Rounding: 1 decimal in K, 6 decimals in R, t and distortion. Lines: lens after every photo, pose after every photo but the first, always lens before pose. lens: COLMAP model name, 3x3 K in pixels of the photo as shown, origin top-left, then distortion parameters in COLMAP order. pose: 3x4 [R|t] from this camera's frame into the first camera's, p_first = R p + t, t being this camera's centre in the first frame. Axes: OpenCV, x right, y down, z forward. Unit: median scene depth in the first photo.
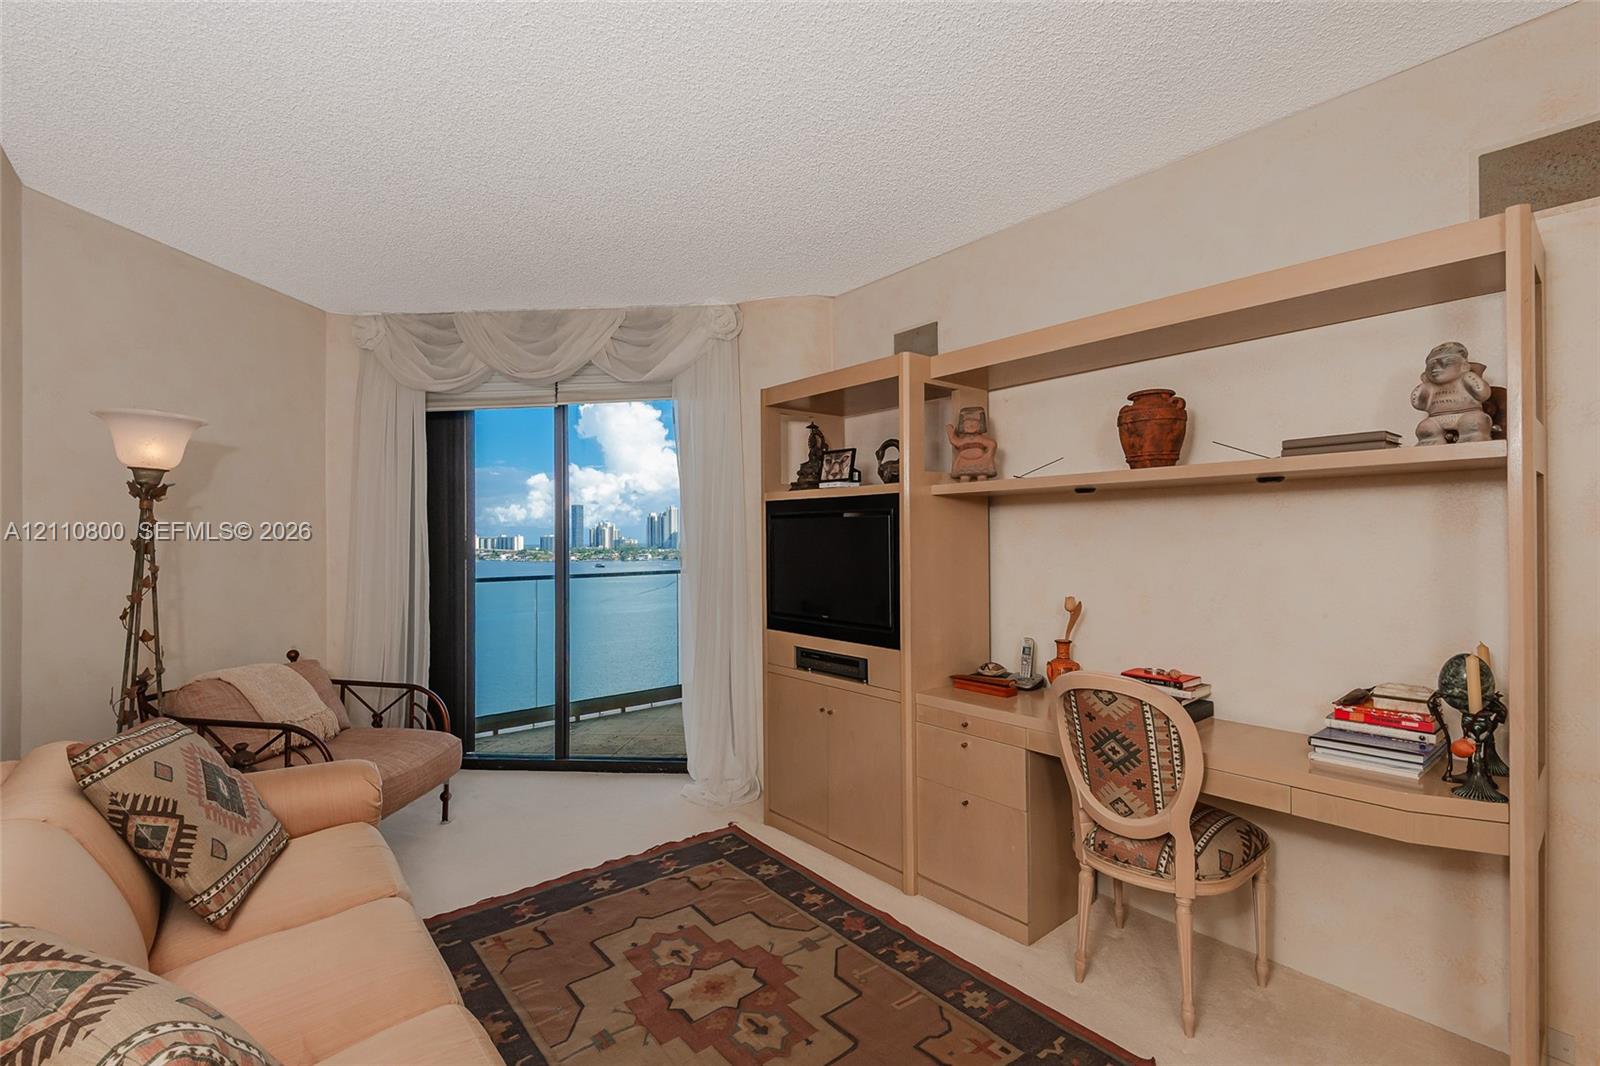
lens RADIAL K [[721.9, 0, 800.0], [0, 721.9, 533.0], [0, 0, 1]] dist [0.029080, -0.019985]
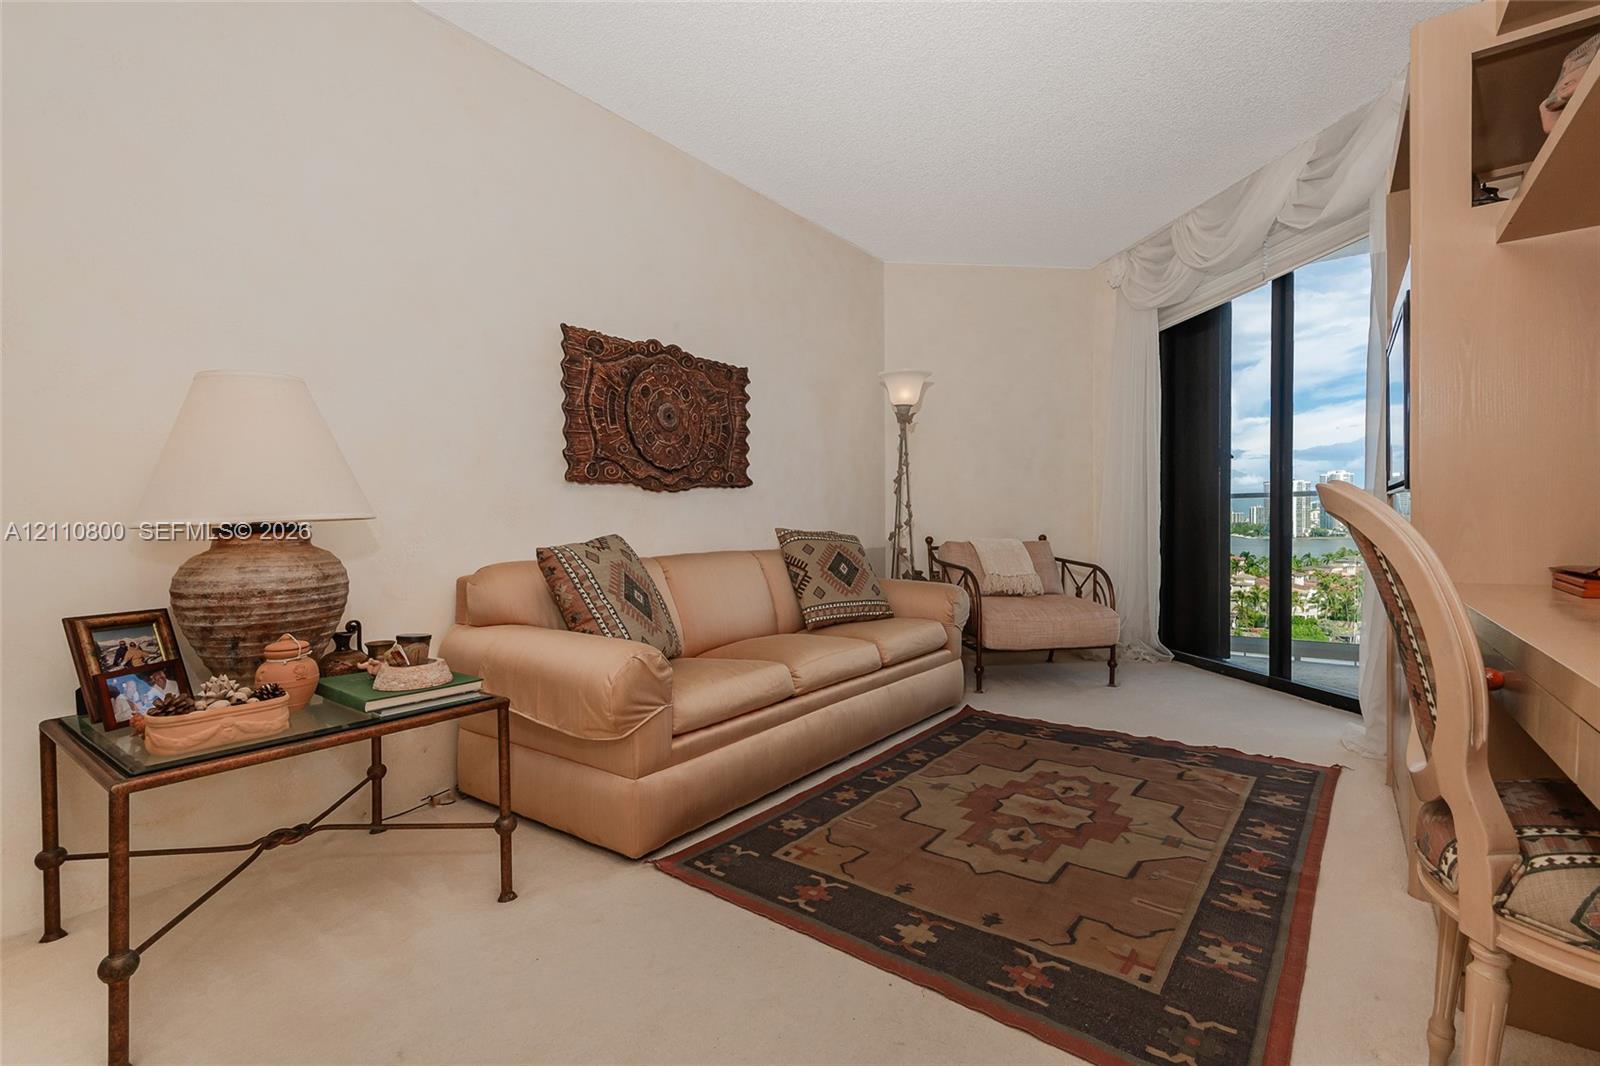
lens RADIAL K [[721.9, 0, 800.0], [0, 721.9, 533.0], [0, 0, 1]] dist [0.029080, -0.019985]
pose [[0.237313, 0.017406, -0.971277, 0.687920], [0.022442, 0.999474, 0.023394, 0.165174], [0.971174, -0.027349, 0.236798, 0.361586]]
